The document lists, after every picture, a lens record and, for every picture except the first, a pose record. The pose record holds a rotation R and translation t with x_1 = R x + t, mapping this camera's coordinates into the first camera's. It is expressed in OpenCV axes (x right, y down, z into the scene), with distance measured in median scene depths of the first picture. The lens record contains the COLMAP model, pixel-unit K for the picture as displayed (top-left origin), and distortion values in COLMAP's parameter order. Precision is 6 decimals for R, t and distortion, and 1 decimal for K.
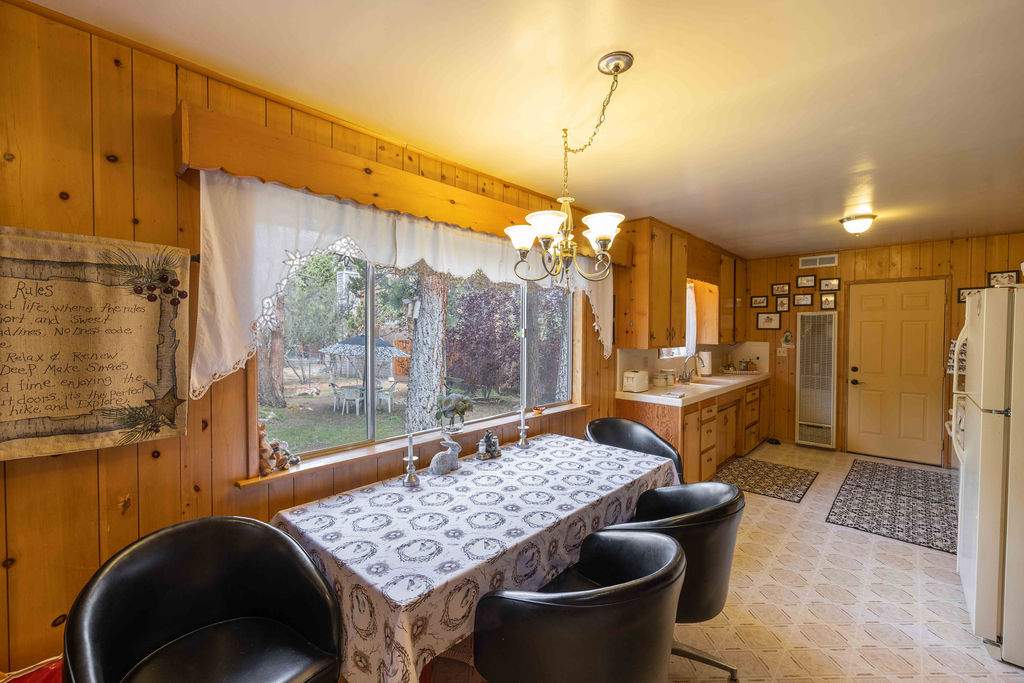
lens RADIAL K [[426.7, 0, 505.9], [0, 426.7, 338.9], [0, 0, 1]] dist [-0.003412, 0.000292]
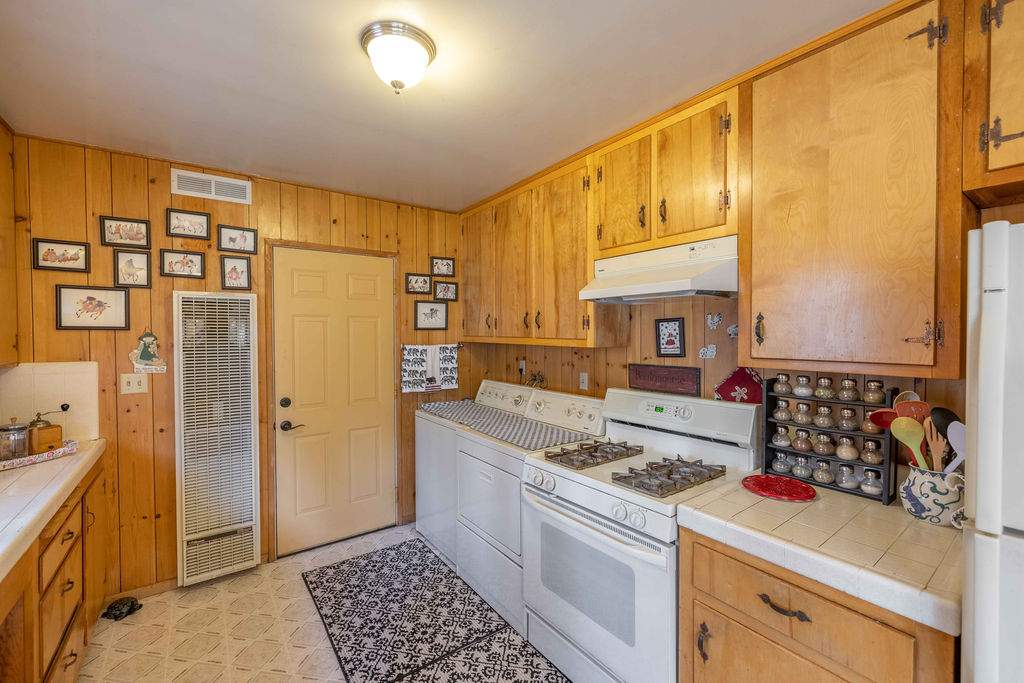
lens RADIAL K [[426.7, 0, 507.0], [0, 426.7, 338.8], [0, 0, 1]] dist [-0.003412, 0.000292]
pose [[0.181914, -0.019751, 0.983116, 0.316154], [0.019944, 0.999667, 0.016394, -0.012844], [-0.983112, 0.016625, 0.182247, 0.586361]]
